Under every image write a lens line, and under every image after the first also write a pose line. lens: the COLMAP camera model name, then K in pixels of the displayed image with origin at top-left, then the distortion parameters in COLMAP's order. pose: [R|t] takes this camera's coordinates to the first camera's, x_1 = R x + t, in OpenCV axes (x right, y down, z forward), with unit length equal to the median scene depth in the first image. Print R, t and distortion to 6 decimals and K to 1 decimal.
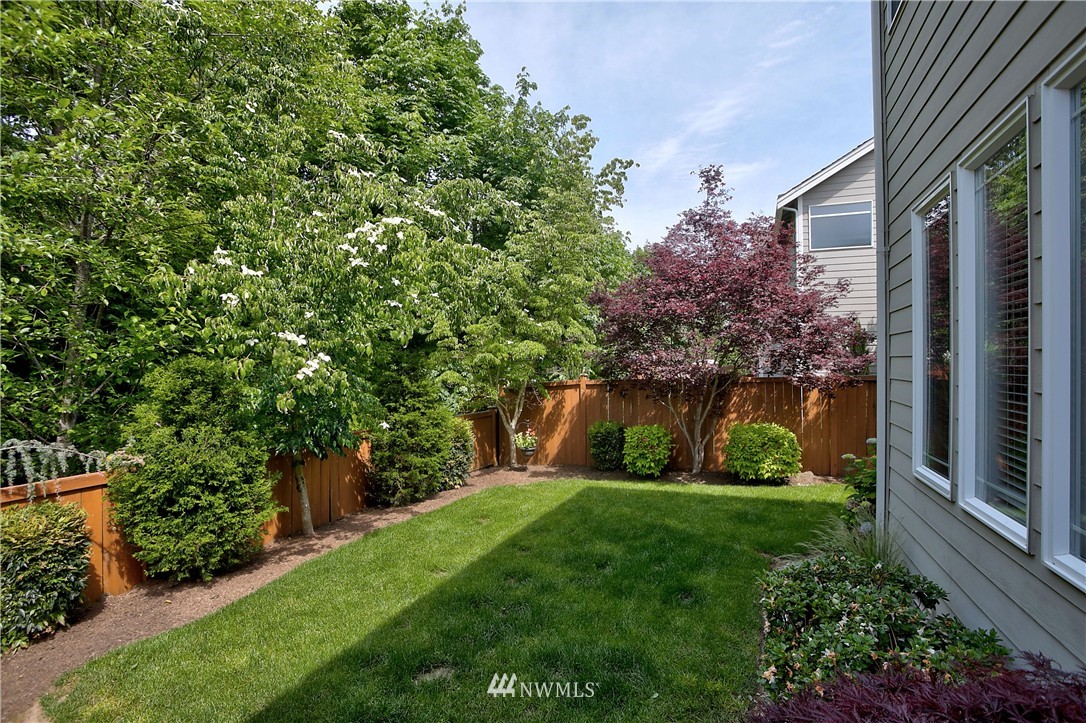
lens RADIAL K [[522.7, 0, 540.7], [0, 522.7, 366.7], [0, 0, 1]] dist [-0.017988, 0.004445]
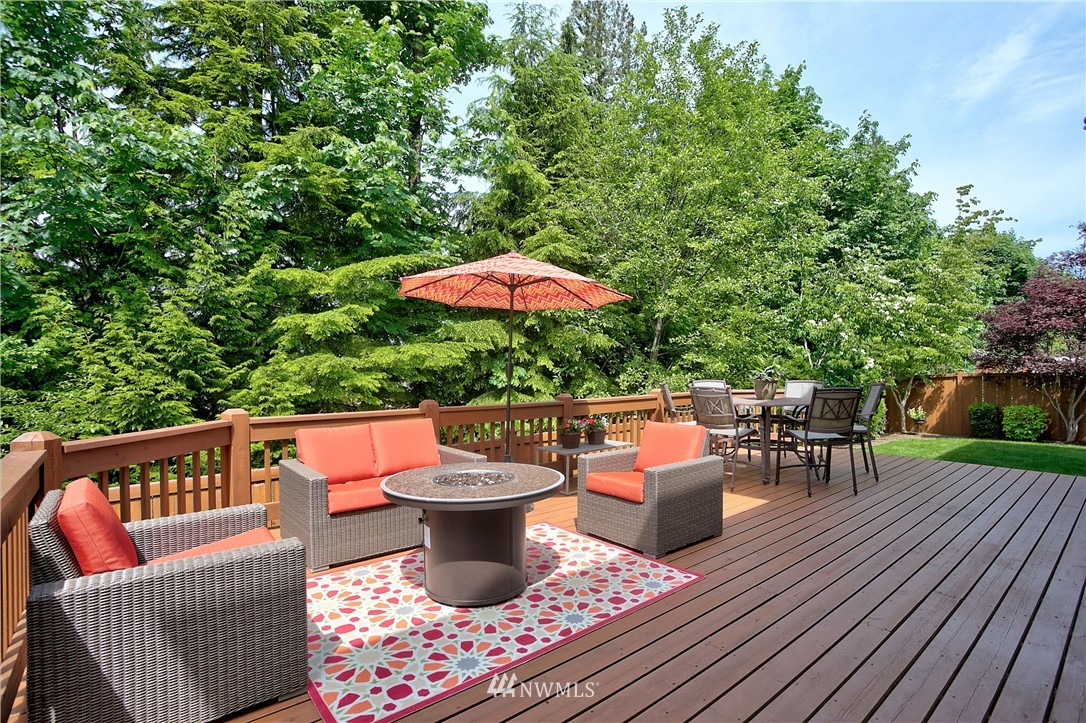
lens RADIAL K [[522.7, 0, 541.5], [0, 522.7, 367.5], [0, 0, 1]] dist [-0.017988, 0.004445]
pose [[0.892373, 0.009999, -0.451188, -0.305682], [-0.004791, 0.999908, 0.012683, -0.002042], [0.451273, -0.009156, 0.892339, -0.770998]]
